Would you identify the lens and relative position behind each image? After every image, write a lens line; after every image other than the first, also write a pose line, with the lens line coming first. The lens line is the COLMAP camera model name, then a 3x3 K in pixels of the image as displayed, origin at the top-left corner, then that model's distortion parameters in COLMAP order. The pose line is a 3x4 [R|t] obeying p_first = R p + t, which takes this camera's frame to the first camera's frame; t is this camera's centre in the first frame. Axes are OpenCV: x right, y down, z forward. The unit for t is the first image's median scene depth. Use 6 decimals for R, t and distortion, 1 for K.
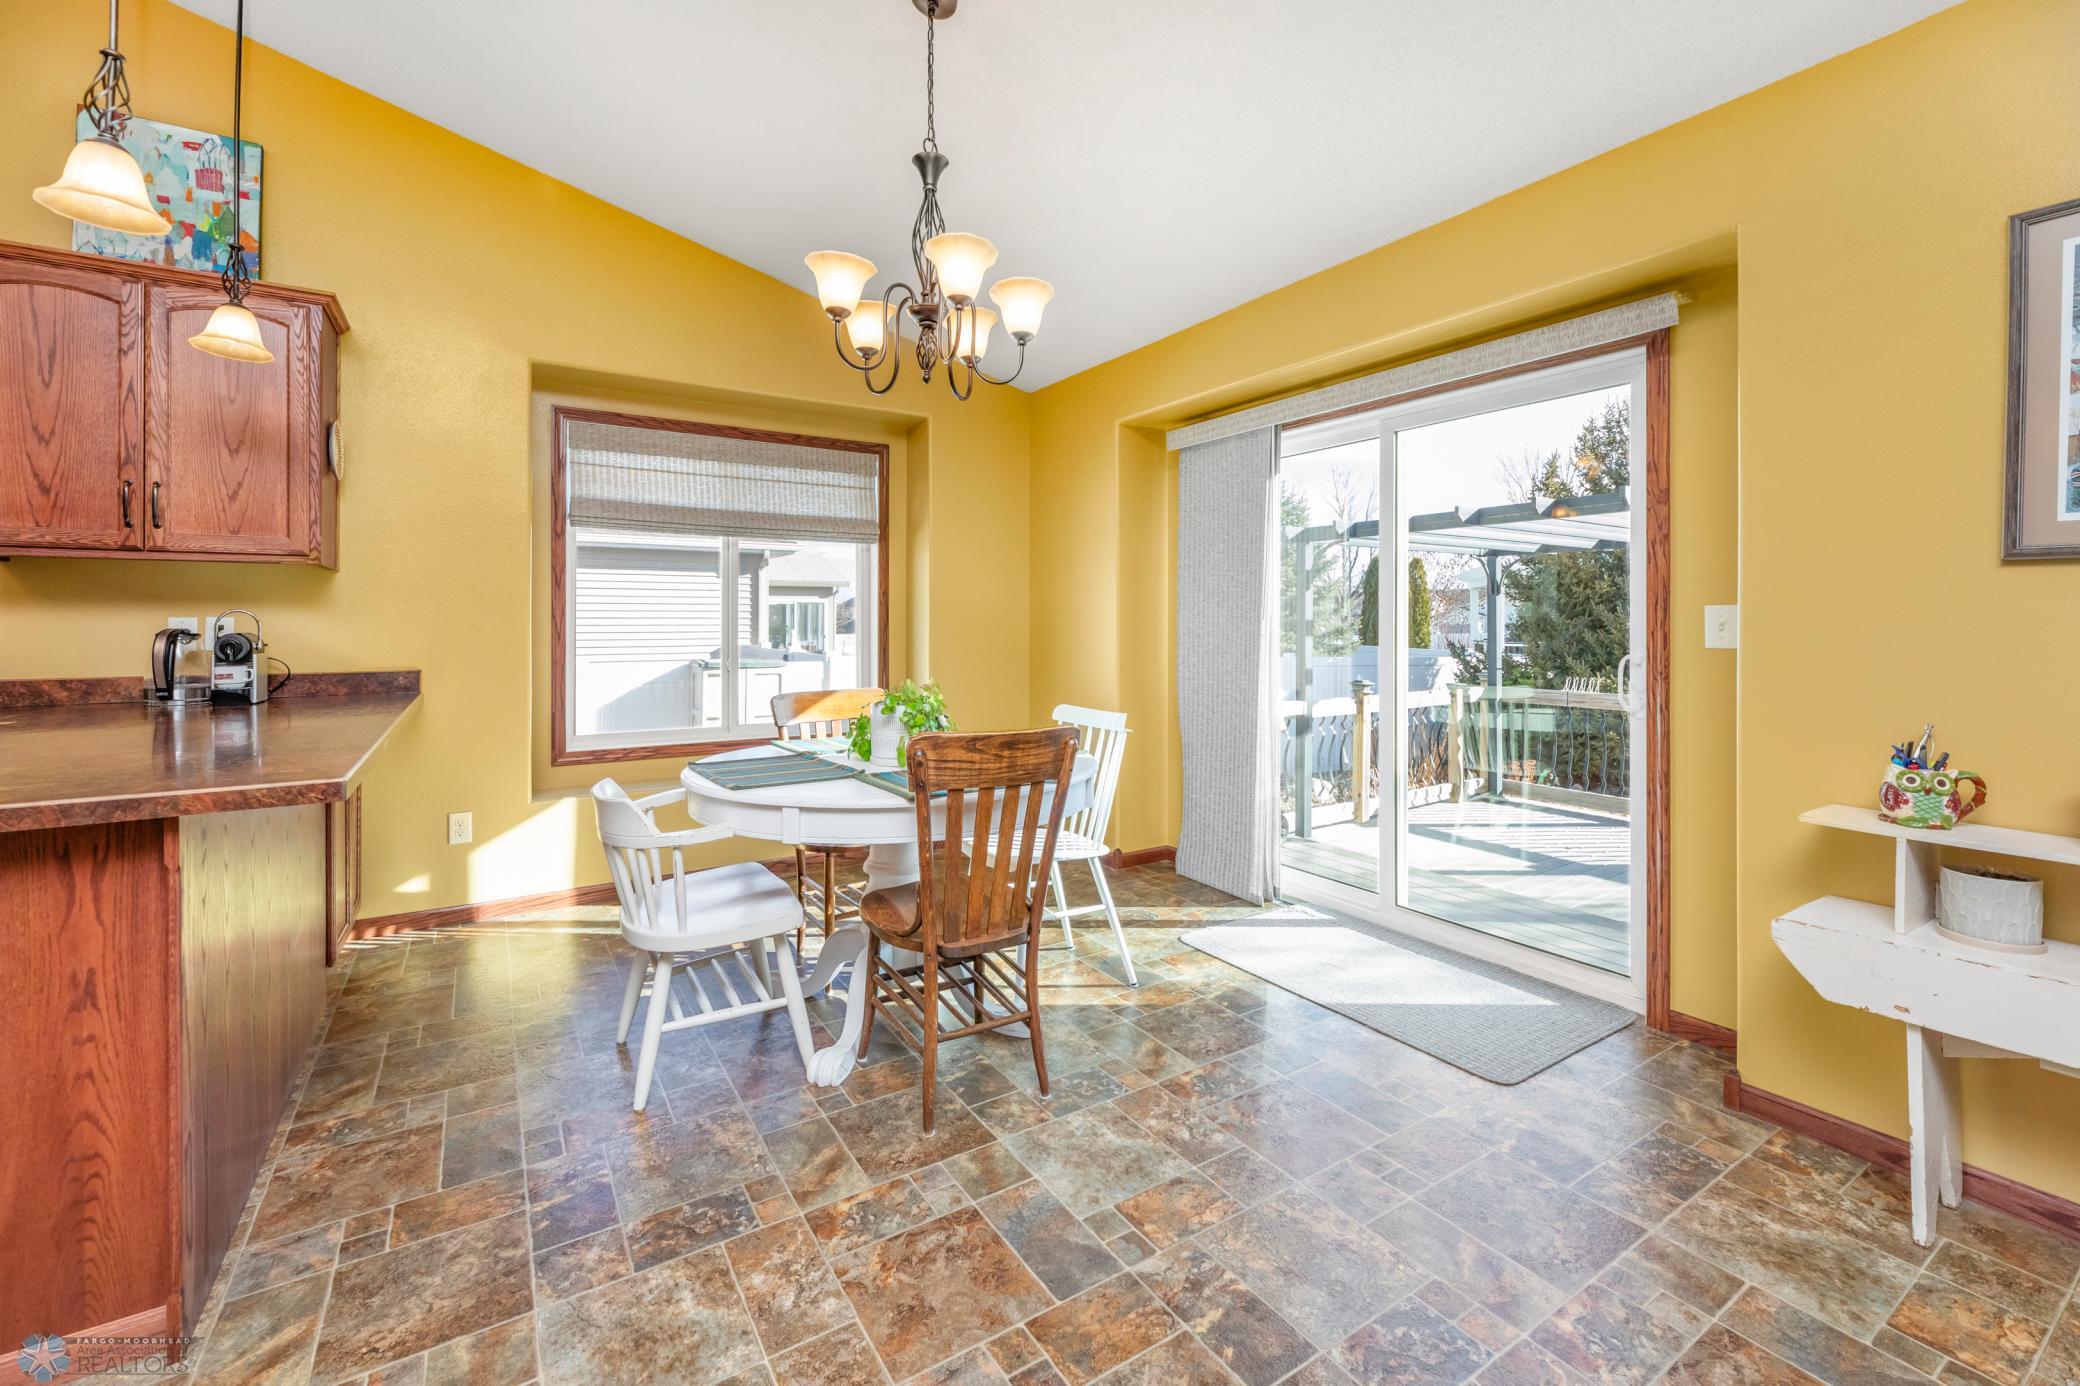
lens RADIAL K [[855.1, 0, 1025.4], [0, 855.1, 621.0], [0, 0, 1]] dist [-0.000712, -0.000111]
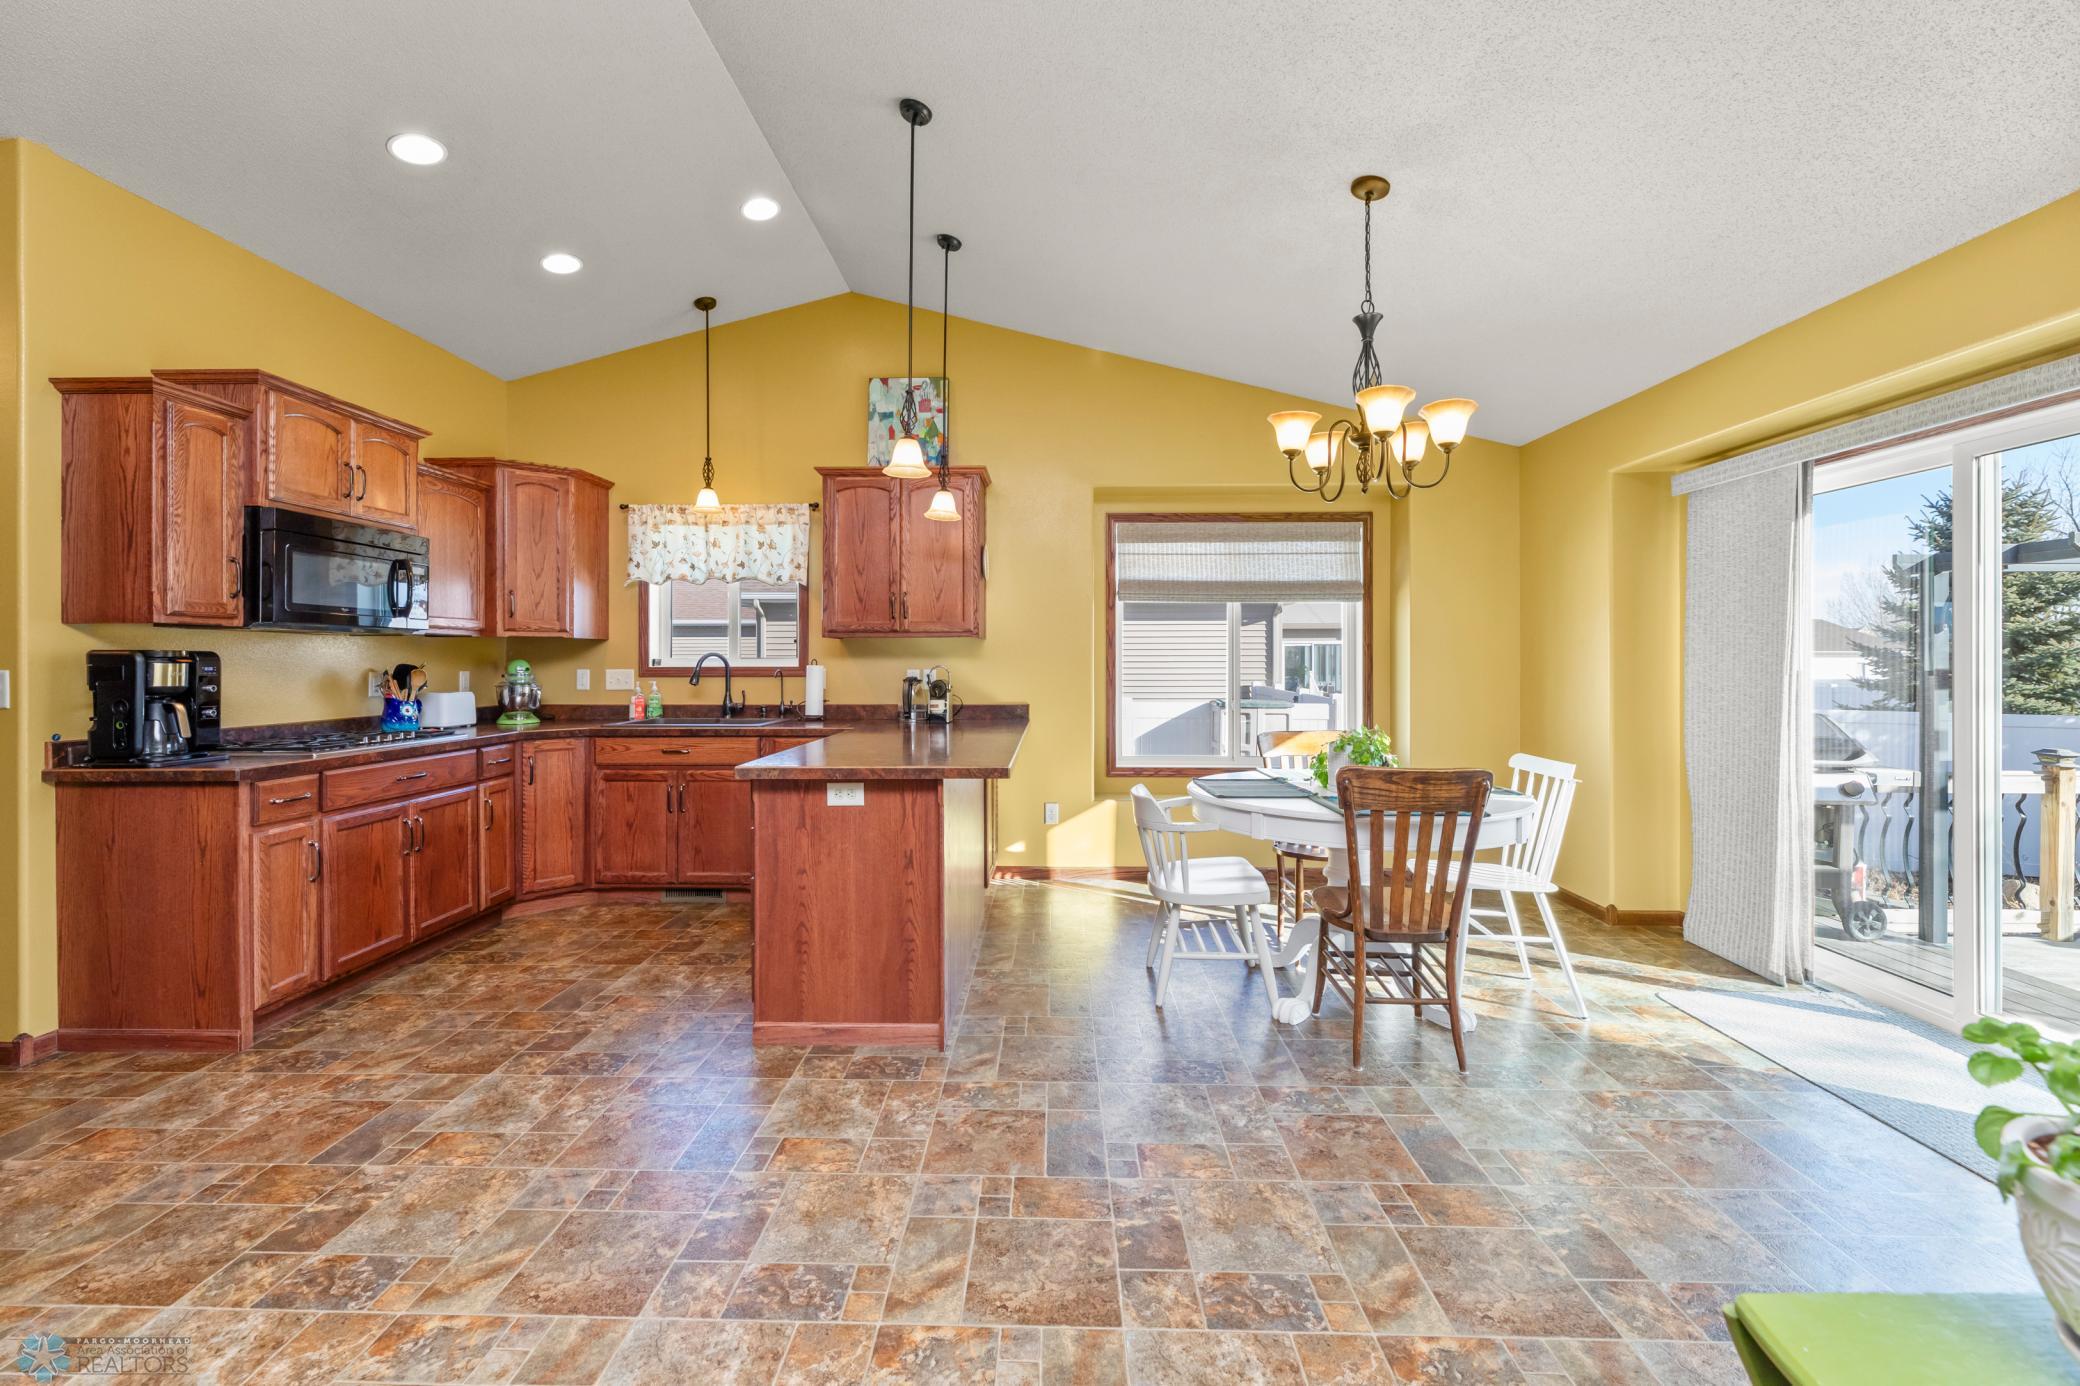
lens RADIAL K [[844.5, 0, 1033.7], [0, 844.5, 655.1], [0, 0, 1]] dist [0.000325, 0.000291]
pose [[0.830005, -0.004267, -0.557740, 0.143323], [0.001891, 0.999987, -0.004836, -0.025808], [0.557753, 0.002959, 0.830002, -0.259877]]
